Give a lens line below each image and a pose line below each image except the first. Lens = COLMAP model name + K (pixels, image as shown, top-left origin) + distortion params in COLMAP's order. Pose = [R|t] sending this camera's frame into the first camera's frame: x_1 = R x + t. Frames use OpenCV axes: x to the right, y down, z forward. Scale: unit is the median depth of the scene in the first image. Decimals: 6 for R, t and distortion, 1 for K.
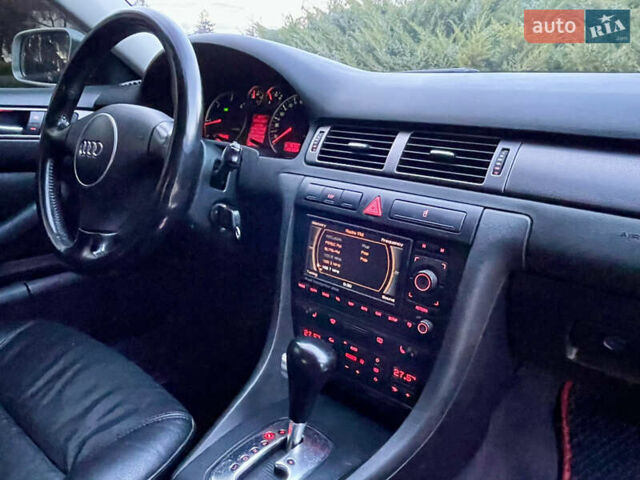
lens RADIAL K [[479.4, 0, 307.5], [0, 479.4, 252.9], [0, 0, 1]] dist [-0.000383, -0.001744]
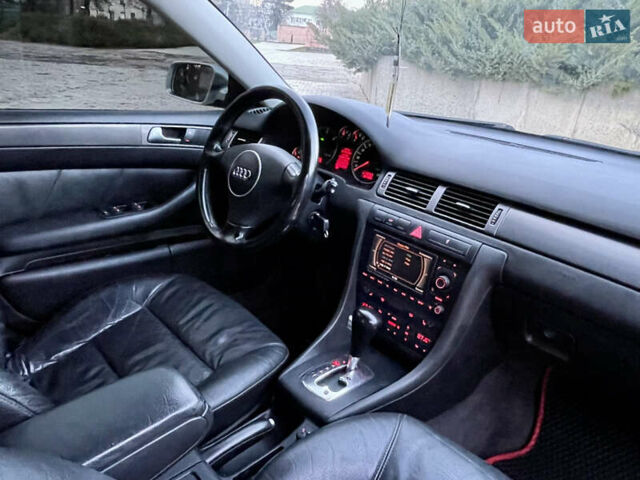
lens RADIAL K [[476.8, 0, 320.3], [0, 476.8, 246.9], [0, 0, 1]] dist [0.003823, -0.001897]
pose [[0.990253, 0.115203, -0.078281, -0.046410], [-0.111949, 0.992705, 0.044778, -0.075204], [0.082868, -0.035579, 0.995925, -0.561556]]
